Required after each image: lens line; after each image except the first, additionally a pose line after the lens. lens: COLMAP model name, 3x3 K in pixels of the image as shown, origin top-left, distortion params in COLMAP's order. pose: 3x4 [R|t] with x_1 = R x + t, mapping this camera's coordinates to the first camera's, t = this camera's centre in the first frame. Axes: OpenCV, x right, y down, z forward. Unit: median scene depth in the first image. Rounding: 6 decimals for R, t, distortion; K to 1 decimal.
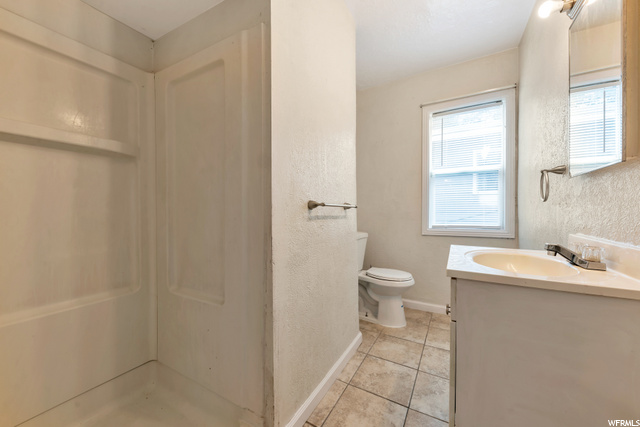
lens RADIAL K [[244.8, 0, 319.4], [0, 244.8, 215.8], [0, 0, 1]] dist [0.000776, -0.000906]
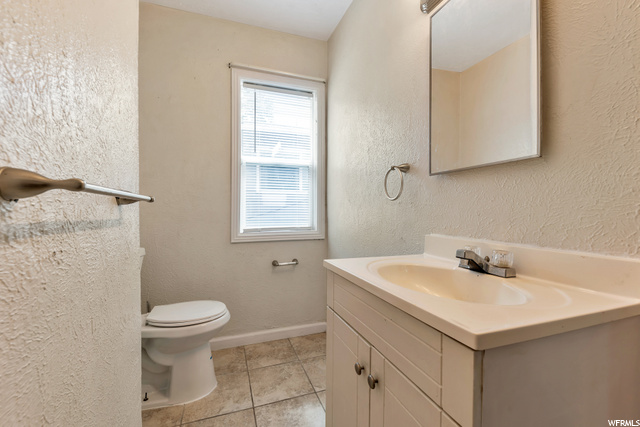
lens RADIAL K [[271.9, 0, 320.7], [0, 271.9, 209.8], [0, 0, 1]] dist [0.011126, -0.000309]
pose [[0.651302, 0.006559, 0.758791, -0.023430], [0.009245, 0.999820, -0.016577, -0.004736], [-0.758763, 0.017812, 0.651124, 0.307280]]
